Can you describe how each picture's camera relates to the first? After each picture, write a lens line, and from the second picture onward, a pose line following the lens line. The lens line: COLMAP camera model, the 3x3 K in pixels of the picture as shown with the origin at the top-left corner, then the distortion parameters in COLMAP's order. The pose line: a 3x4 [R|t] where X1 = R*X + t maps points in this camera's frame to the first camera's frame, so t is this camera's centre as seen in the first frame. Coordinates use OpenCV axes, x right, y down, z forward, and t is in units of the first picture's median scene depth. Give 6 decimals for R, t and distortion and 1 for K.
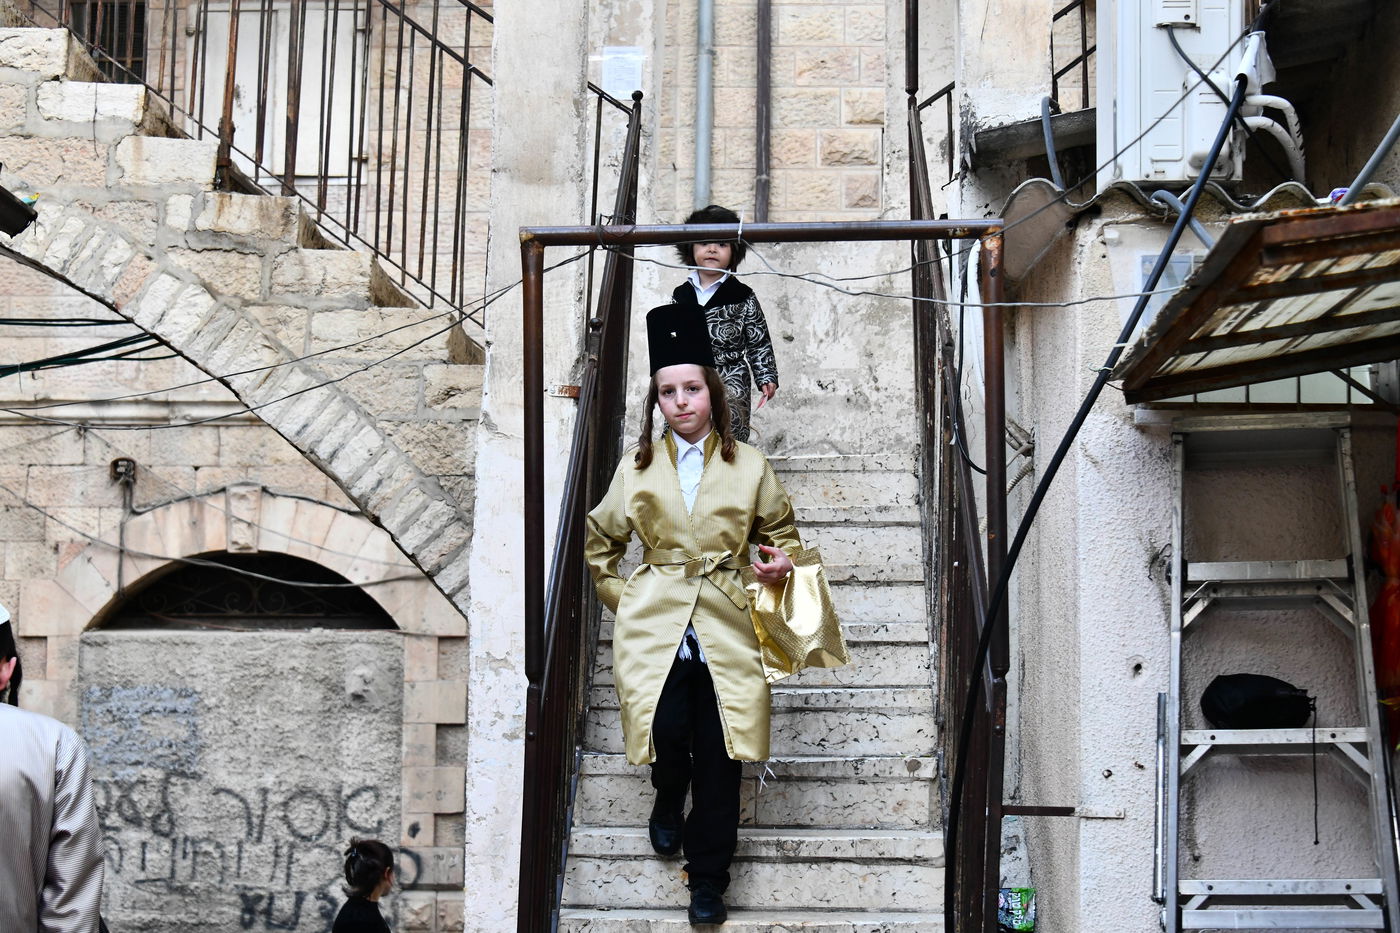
lens RADIAL K [[2443.2, 0, 700.0], [0, 2443.2, 466.5], [0, 0, 1]] dist [-0.034946, 0.127238]
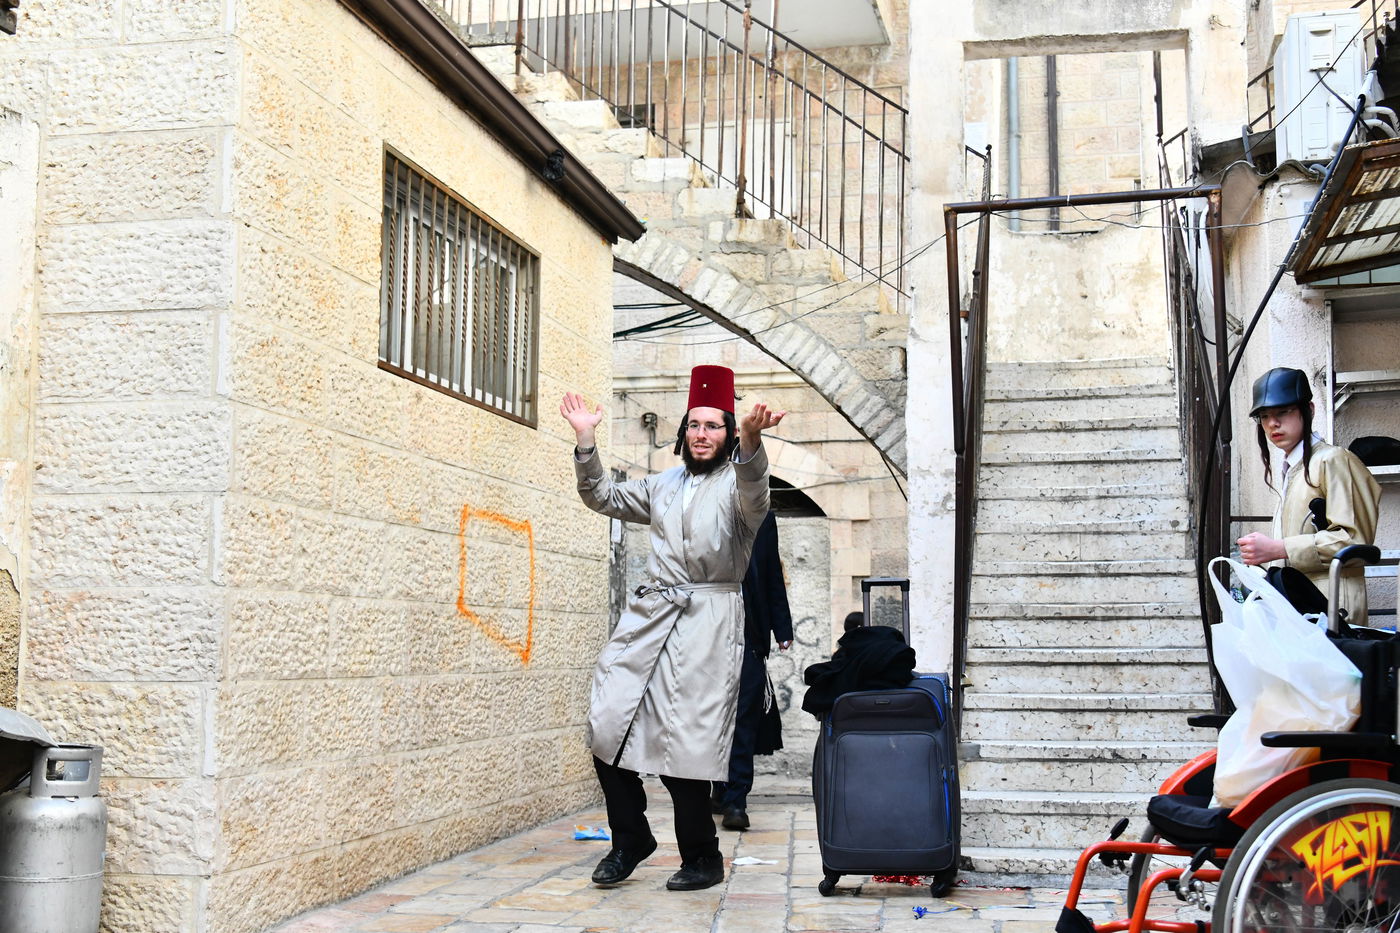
lens RADIAL K [[1770.8, 0, 700.0], [0, 1770.8, 466.5], [0, 0, 1]] dist [-0.016991, 0.092540]
pose [[0.986280, -0.028342, -0.162632, -0.034553], [0.027535, 0.999595, -0.007214, 0.078504], [0.162771, 0.002637, 0.986660, -0.248196]]
